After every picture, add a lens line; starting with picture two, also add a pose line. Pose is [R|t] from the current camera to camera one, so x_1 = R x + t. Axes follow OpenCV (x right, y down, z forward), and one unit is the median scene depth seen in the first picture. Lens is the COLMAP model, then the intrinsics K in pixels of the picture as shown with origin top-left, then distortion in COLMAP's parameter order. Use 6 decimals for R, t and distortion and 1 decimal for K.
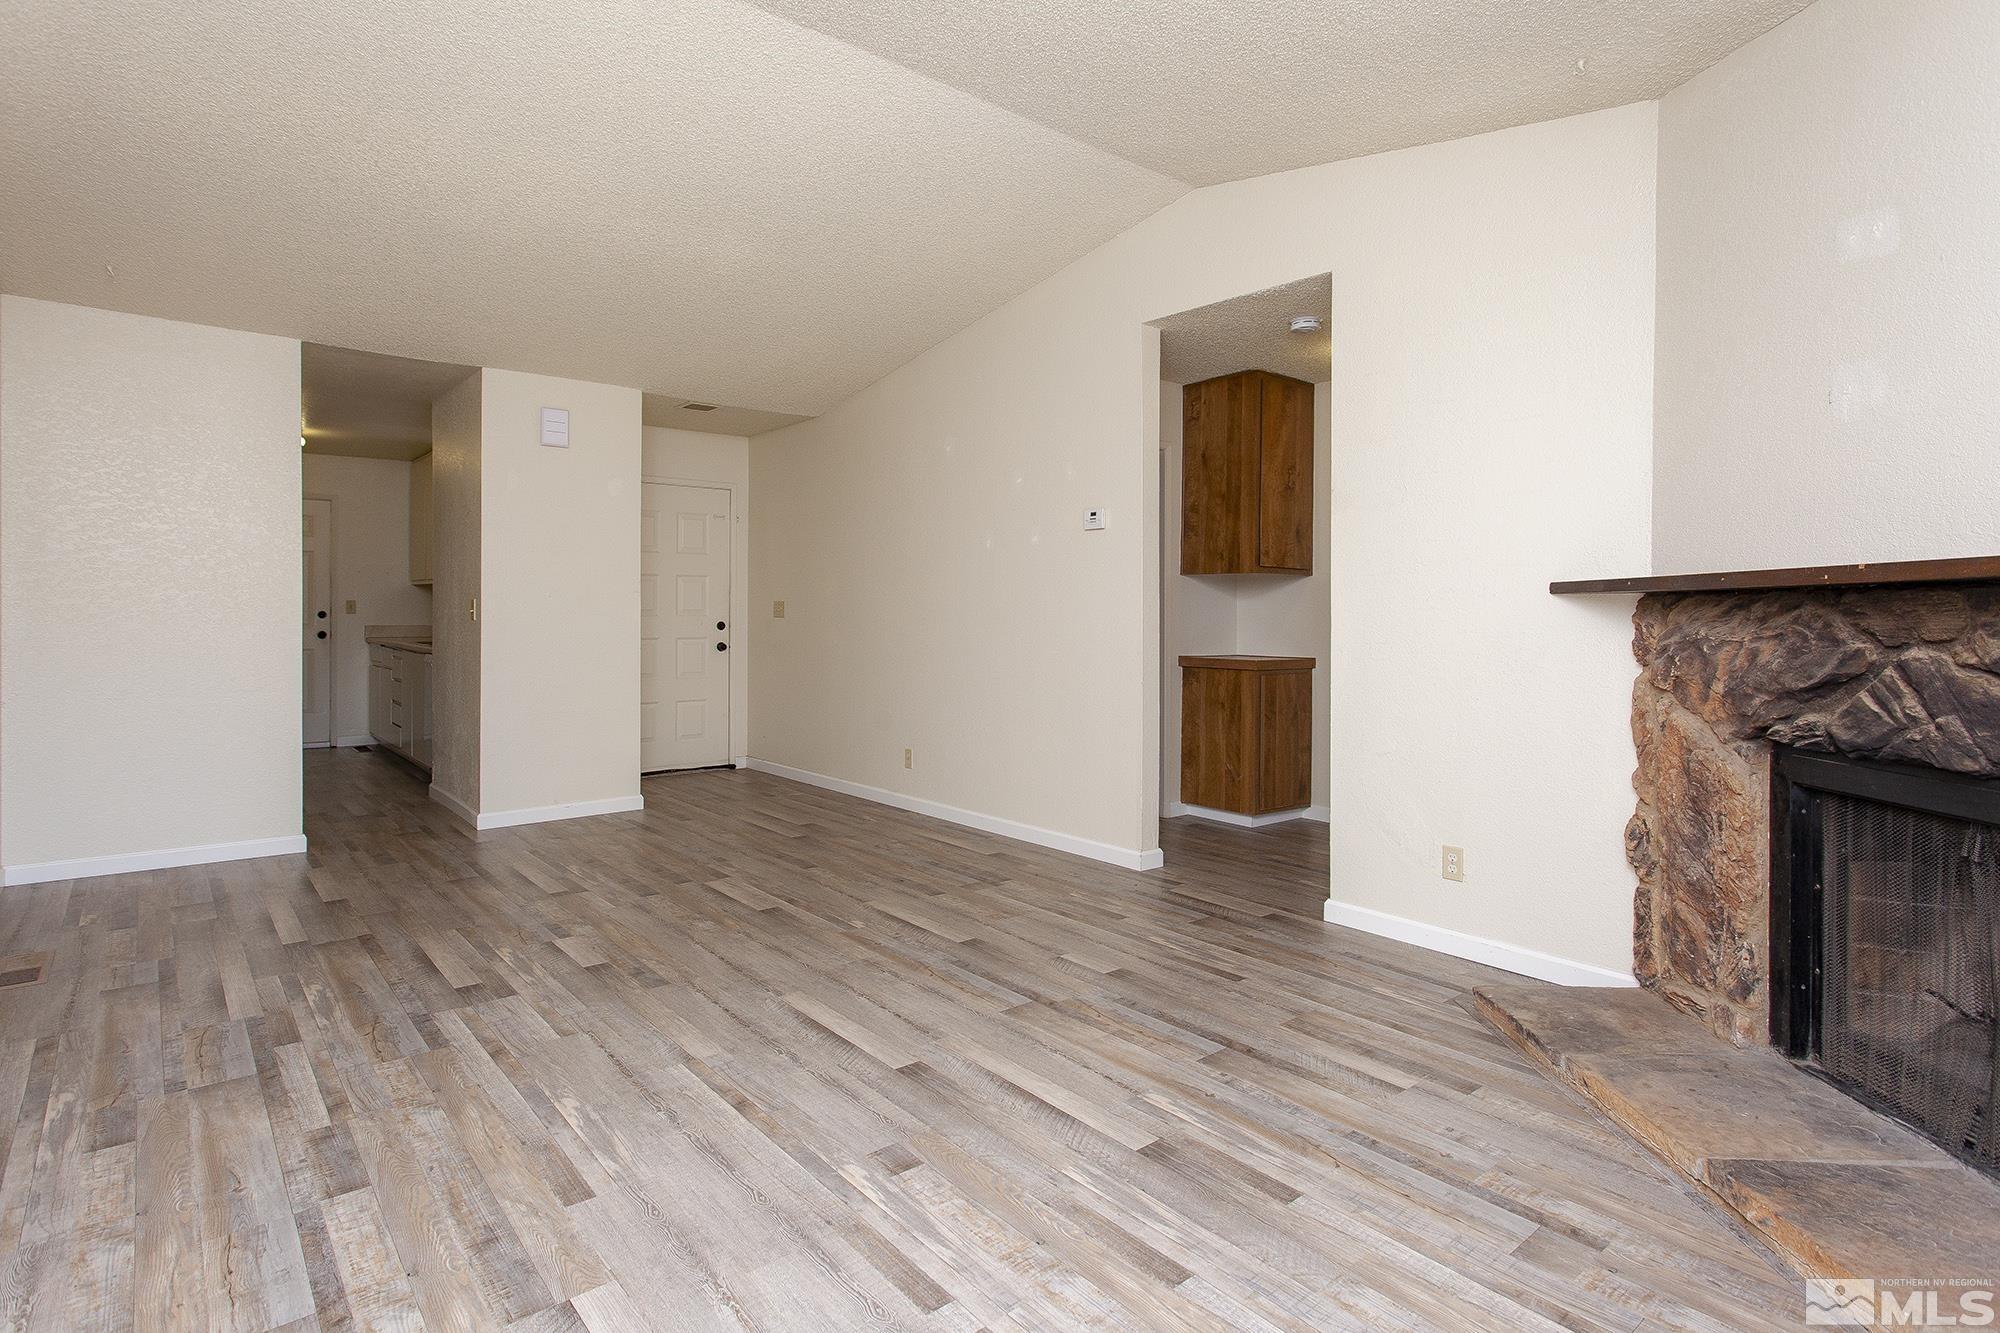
lens RADIAL K [[1026.9, 0, 995.2], [0, 1026.9, 627.4], [0, 0, 1]] dist [0.000722, 0.000643]
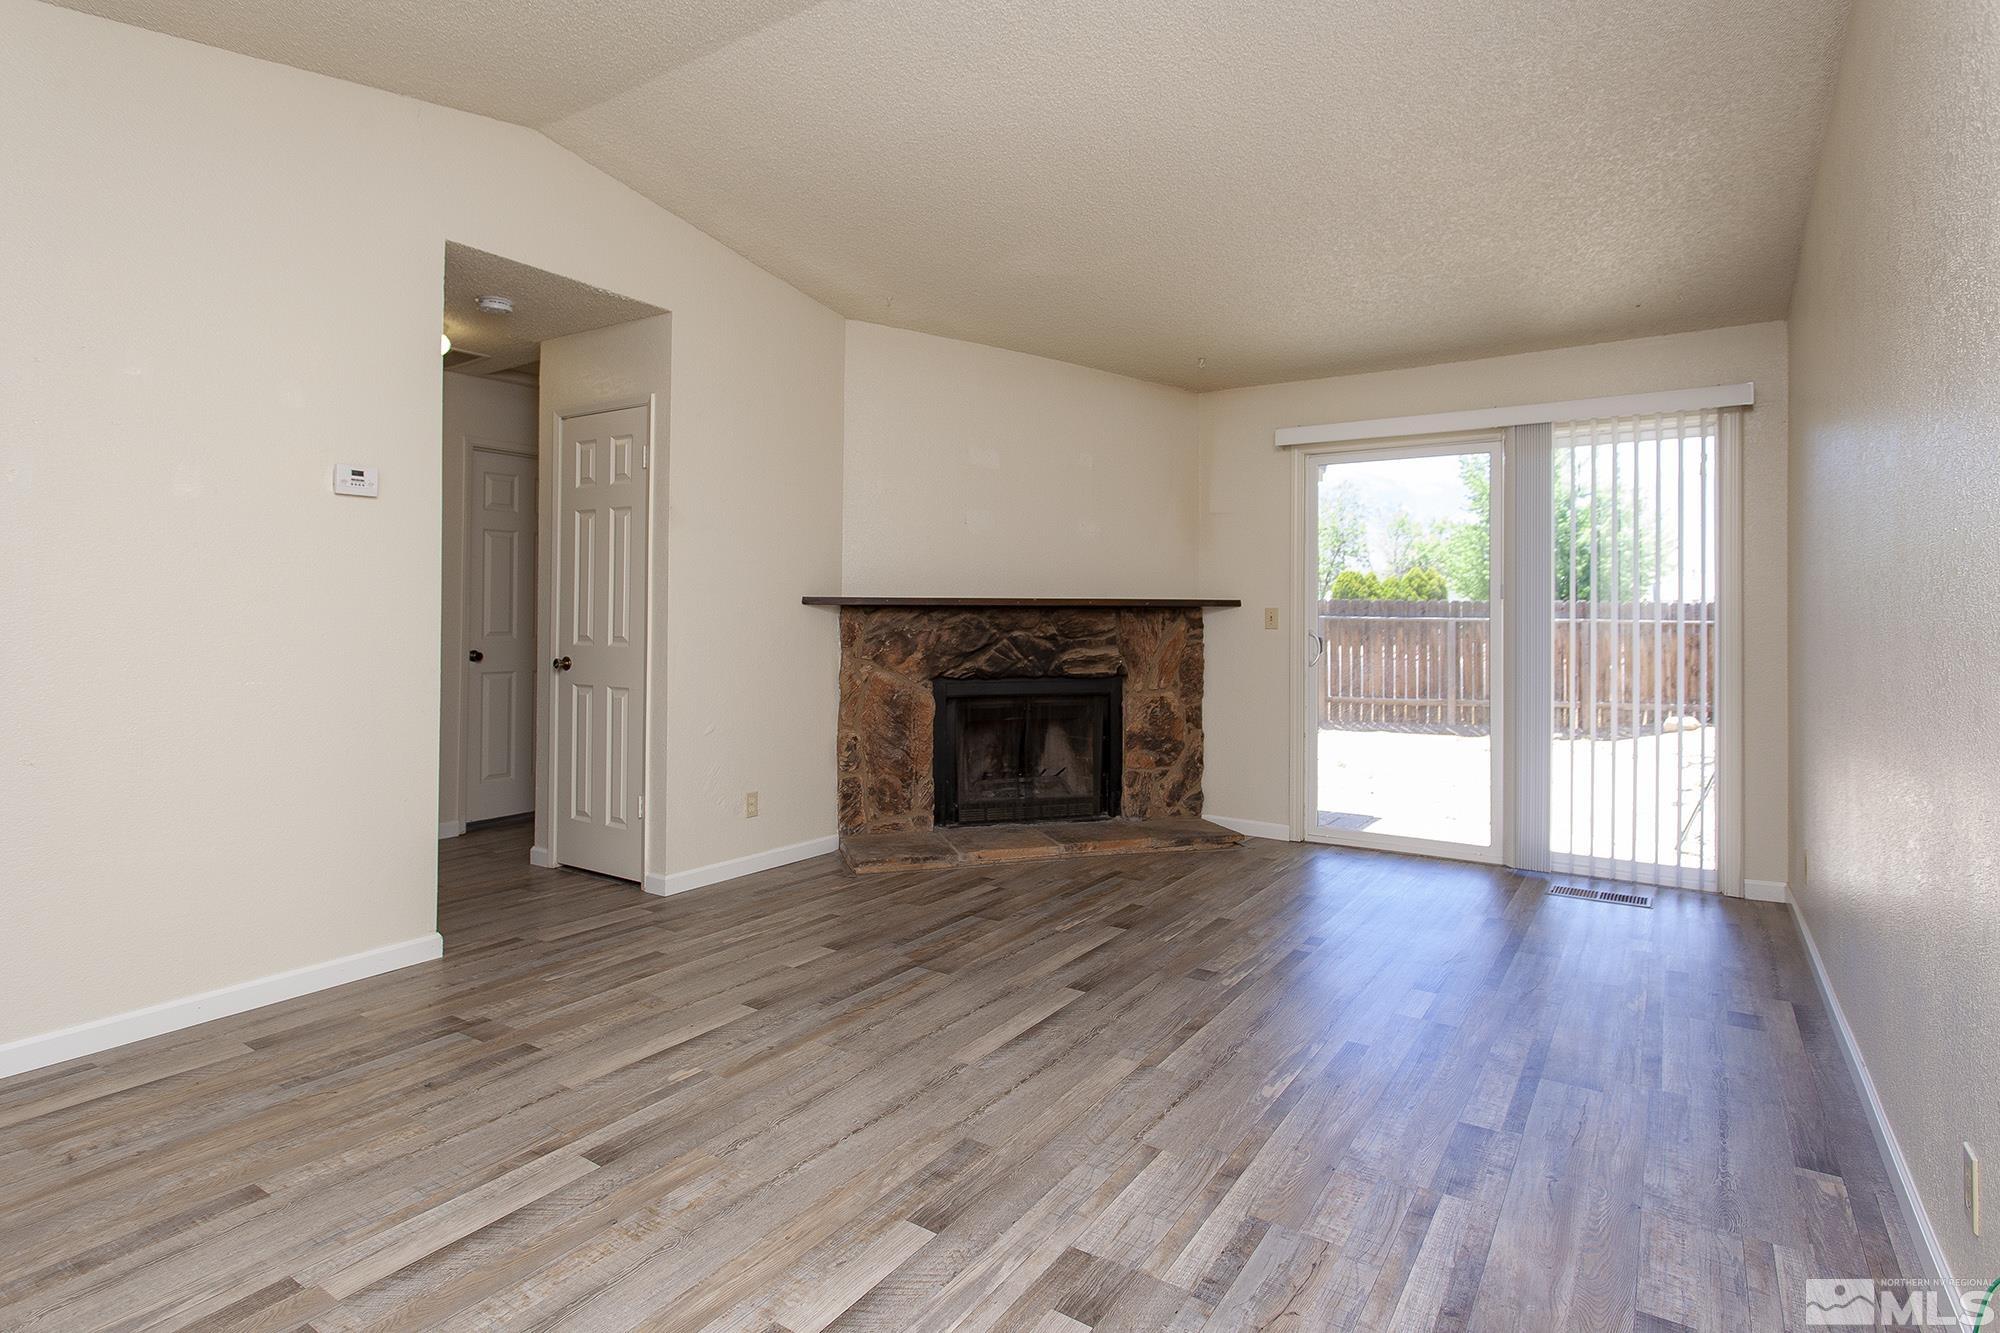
lens RADIAL K [[1026.9, 0, 995.2], [0, 1026.9, 627.4], [0, 0, 1]] dist [0.000722, 0.000643]
pose [[-0.288051, -0.016291, 0.957476, -1.360192], [0.008092, 0.999778, 0.019446, -0.035060], [-0.957581, 0.013350, -0.287856, 1.596202]]
